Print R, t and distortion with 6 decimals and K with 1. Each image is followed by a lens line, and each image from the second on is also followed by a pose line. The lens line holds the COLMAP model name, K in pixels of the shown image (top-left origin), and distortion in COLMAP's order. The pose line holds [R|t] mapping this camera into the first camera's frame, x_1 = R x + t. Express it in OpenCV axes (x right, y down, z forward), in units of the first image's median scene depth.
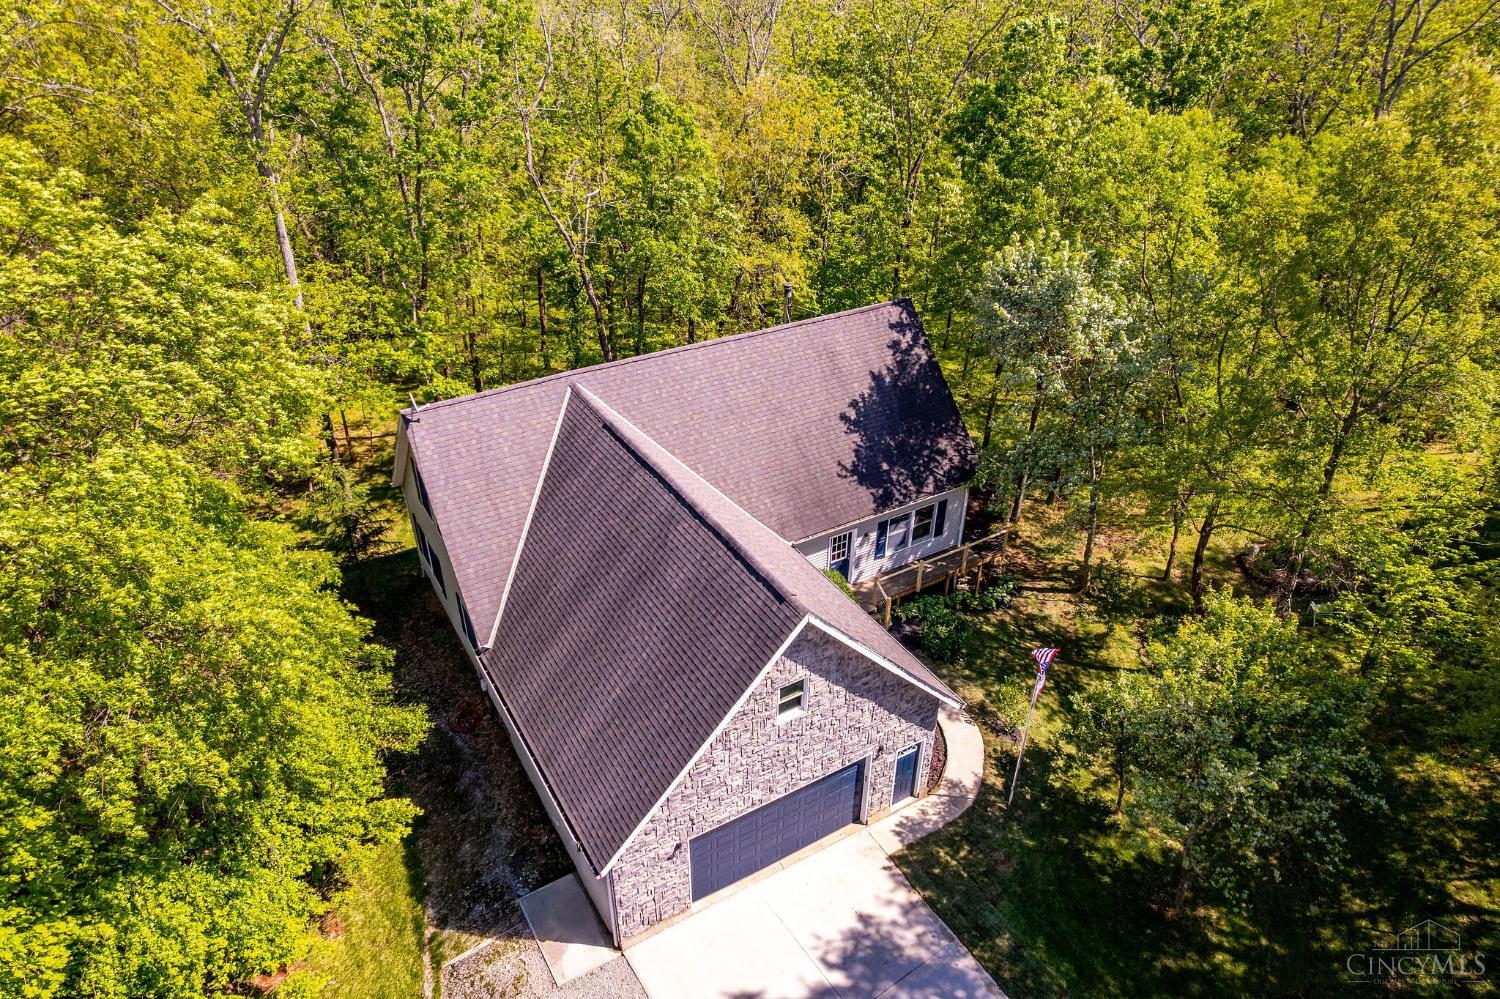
lens RADIAL K [[953.7, 0, 749.8], [0, 953.7, 526.6], [0, 0, 1]] dist [-0.075851, 0.068027]
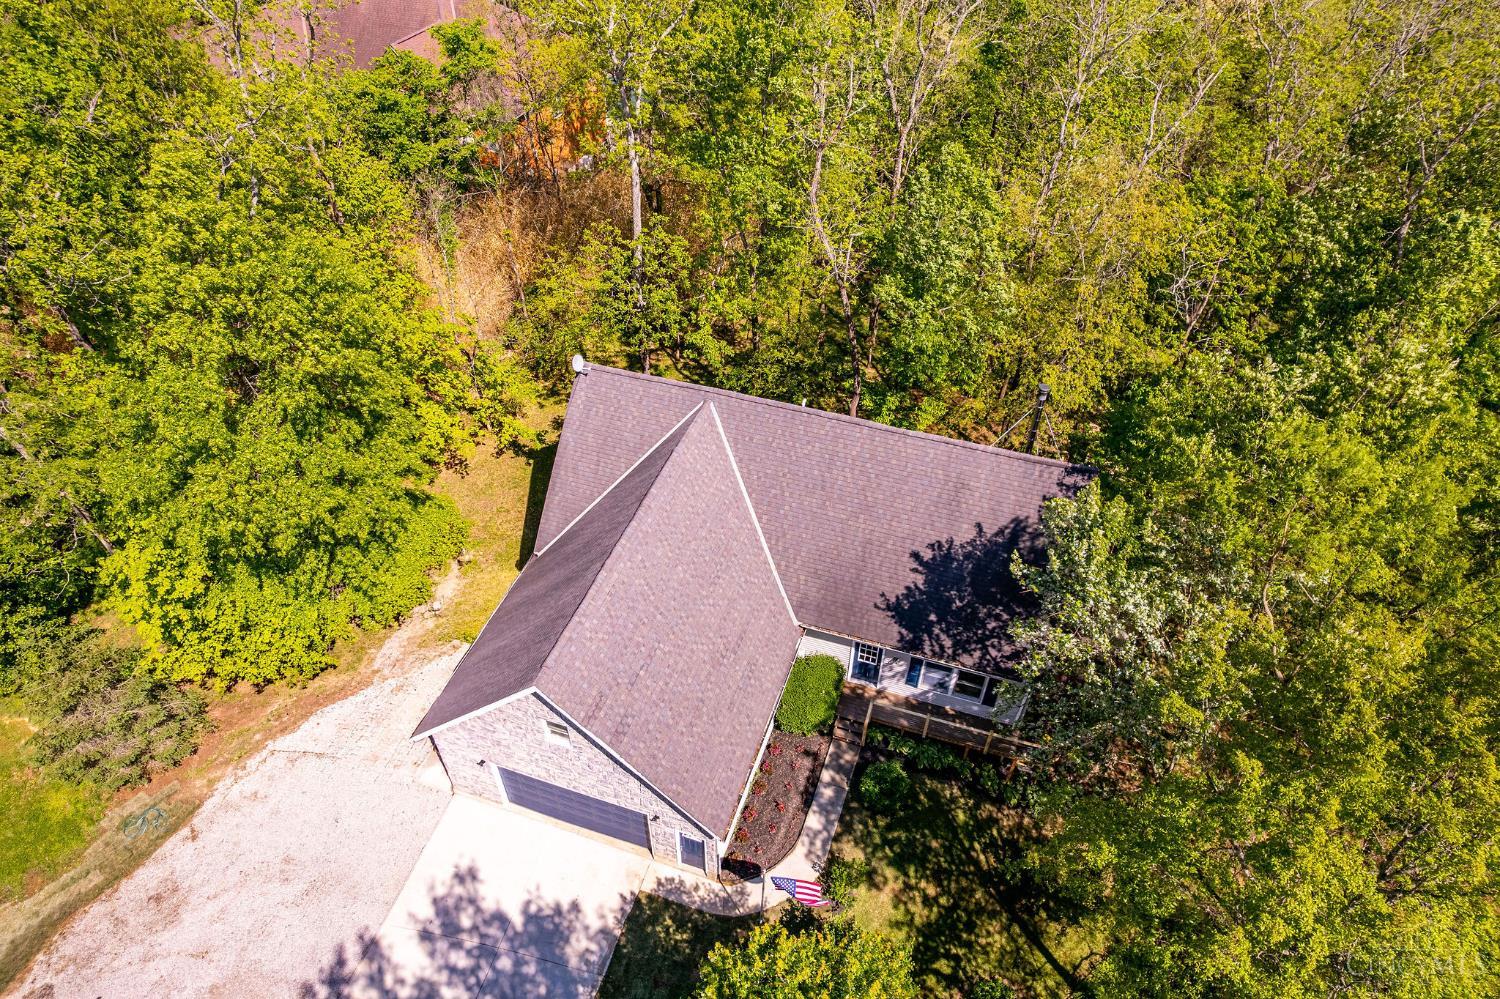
lens RADIAL K [[953.7, 0, 749.8], [0, 953.7, 526.6], [0, 0, 1]] dist [-0.075851, 0.068027]
pose [[0.639847, 0.550788, -0.535938, 0.597170], [-0.407887, 0.834440, 0.370592, -0.513603], [0.651325, -0.018520, 0.758573, 0.182321]]
